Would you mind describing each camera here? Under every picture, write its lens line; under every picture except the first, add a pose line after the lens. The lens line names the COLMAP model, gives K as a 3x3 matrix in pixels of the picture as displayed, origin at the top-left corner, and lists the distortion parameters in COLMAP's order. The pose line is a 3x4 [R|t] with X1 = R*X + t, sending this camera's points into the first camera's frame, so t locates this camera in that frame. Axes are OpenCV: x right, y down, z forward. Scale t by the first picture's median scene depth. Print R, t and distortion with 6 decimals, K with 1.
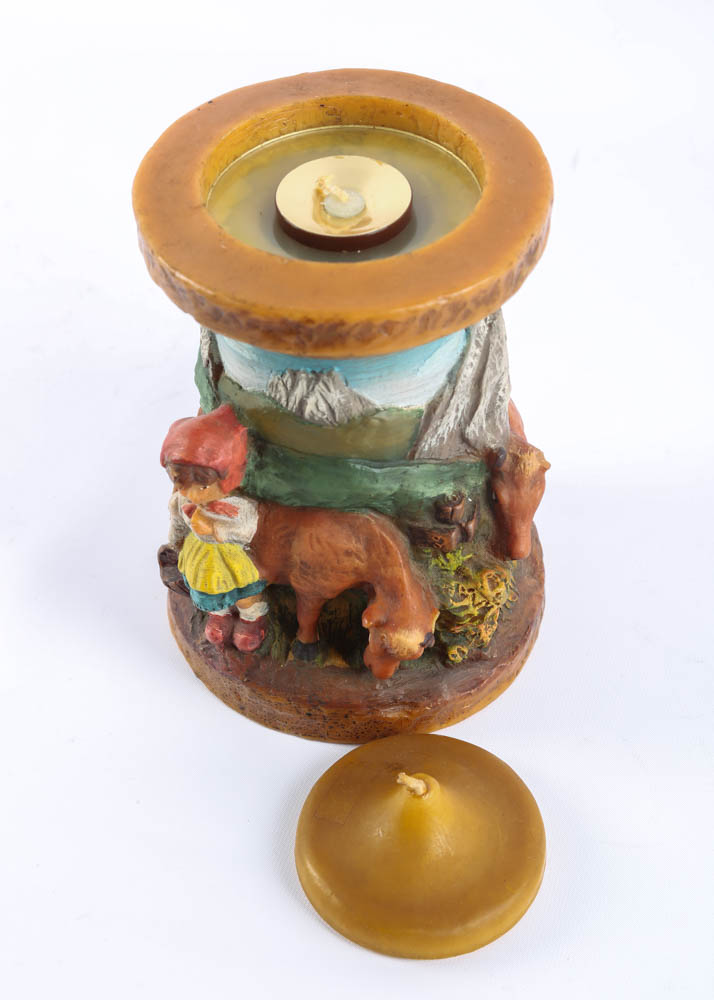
lens RADIAL K [[1722.2, 0, 366.7], [0, 1722.2, 503.8], [0, 0, 1]] dist [0.140930, 0.000000]
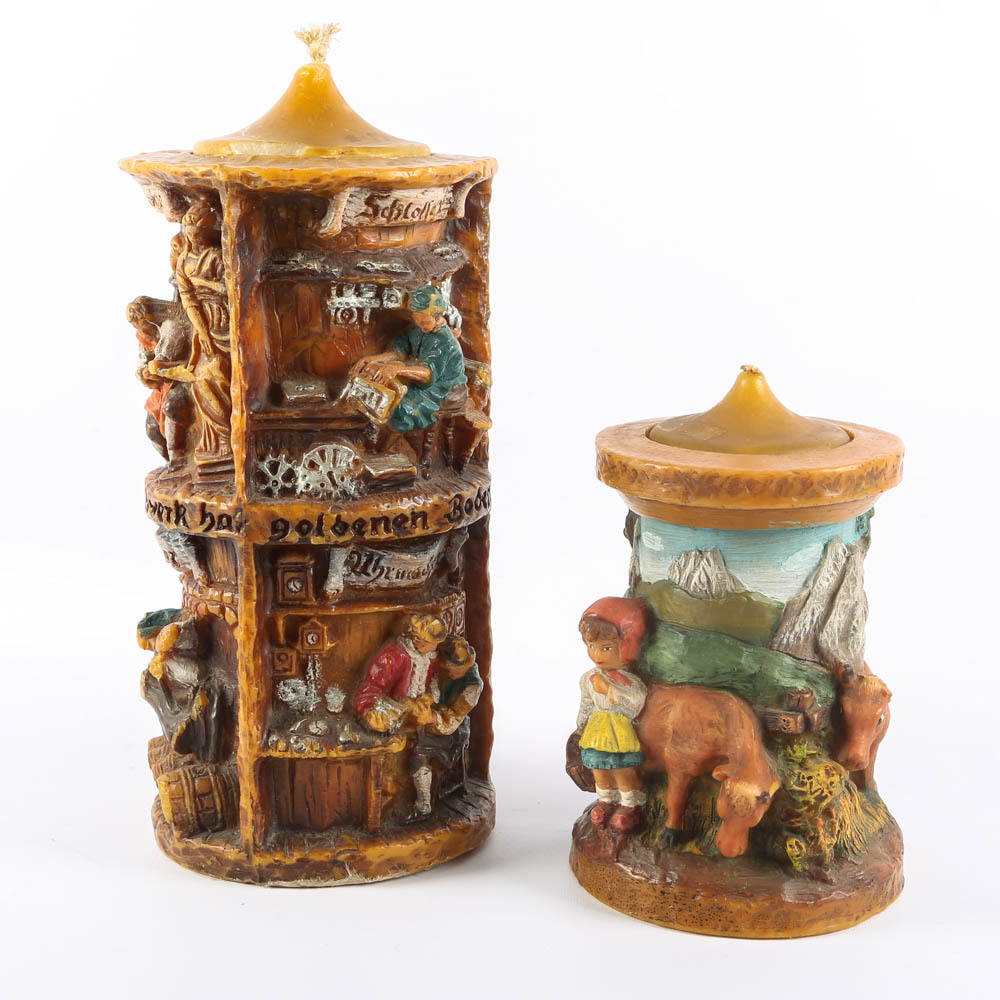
lens RADIAL K [[2143.9, 0, 501.8], [0, 2143.9, 505.2], [0, 0, 1]] dist [0.057336, 0.000000]
pose [[0.953068, 0.092684, -0.288219, 0.276982], [-0.232960, 0.832528, -0.502620, 0.711985], [0.193365, 0.546175, 0.815048, -0.365539]]
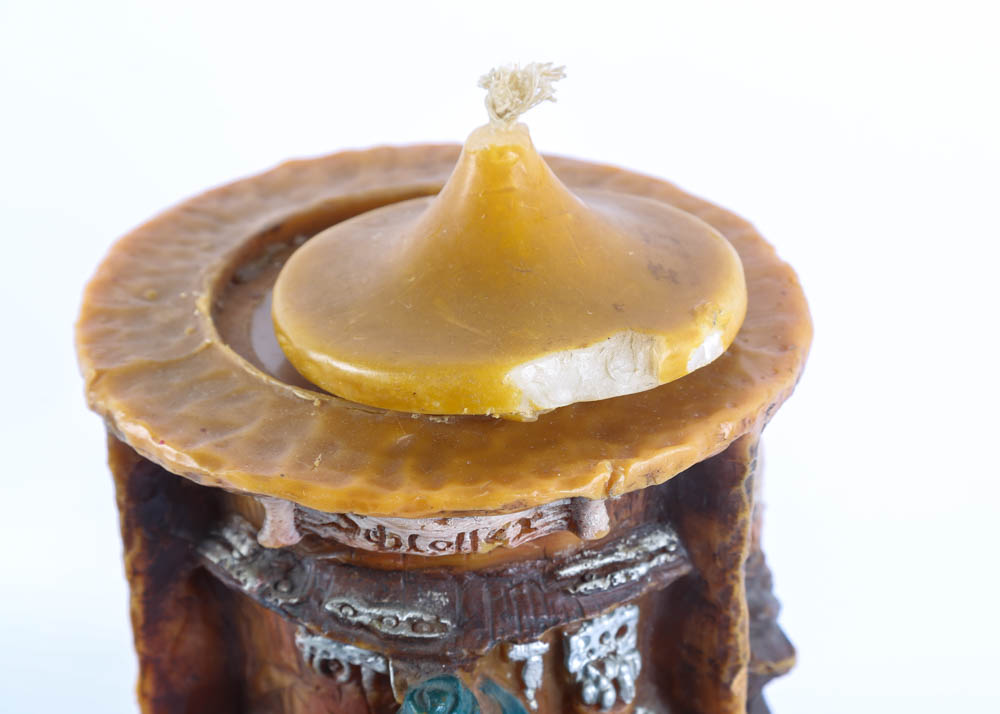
lens RADIAL K [[2730.9, 0, 506.4], [0, 2730.9, 360.4], [0, 0, 1]] dist [0.076160, 0.000000]
pose [[0.488923, 0.451499, -0.746393, 0.463410], [-0.615207, 0.785079, 0.071911, -0.371008], [0.618446, 0.424027, 0.661608, 0.113821]]
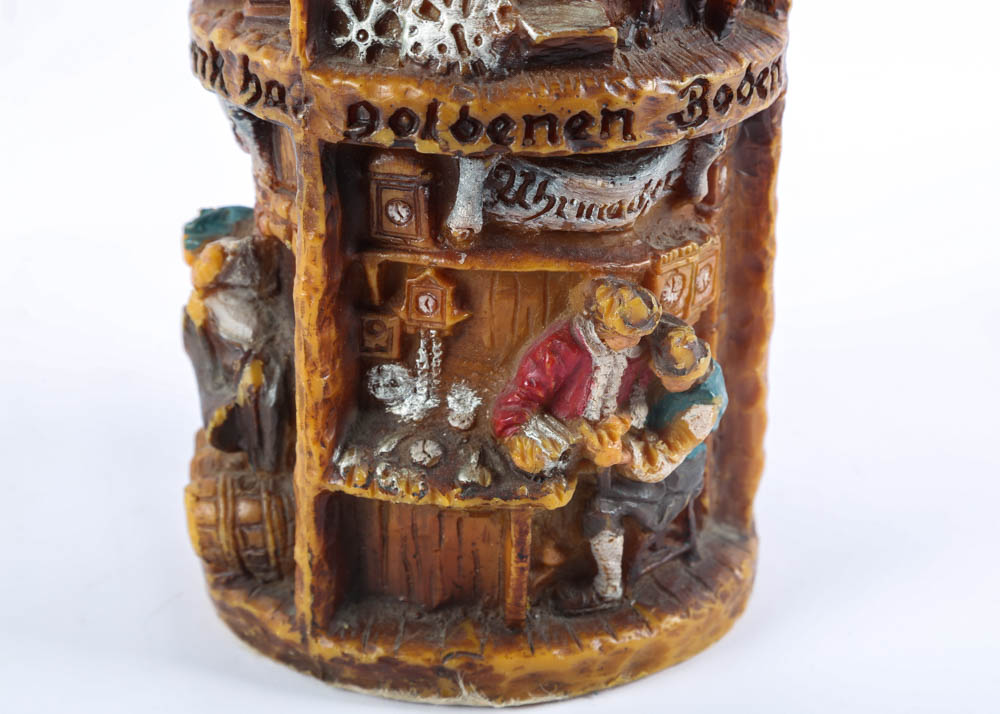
lens RADIAL K [[2264.6, 0, 565.6], [0, 2264.6, 361.1], [0, 0, 1]] dist [0.186775, 0.000000]
pose [[0.849243, 0.267174, -0.455417, 0.196628], [-0.409943, 0.877236, -0.249809, 0.265369], [0.332766, 0.398843, 0.854512, 0.155527]]
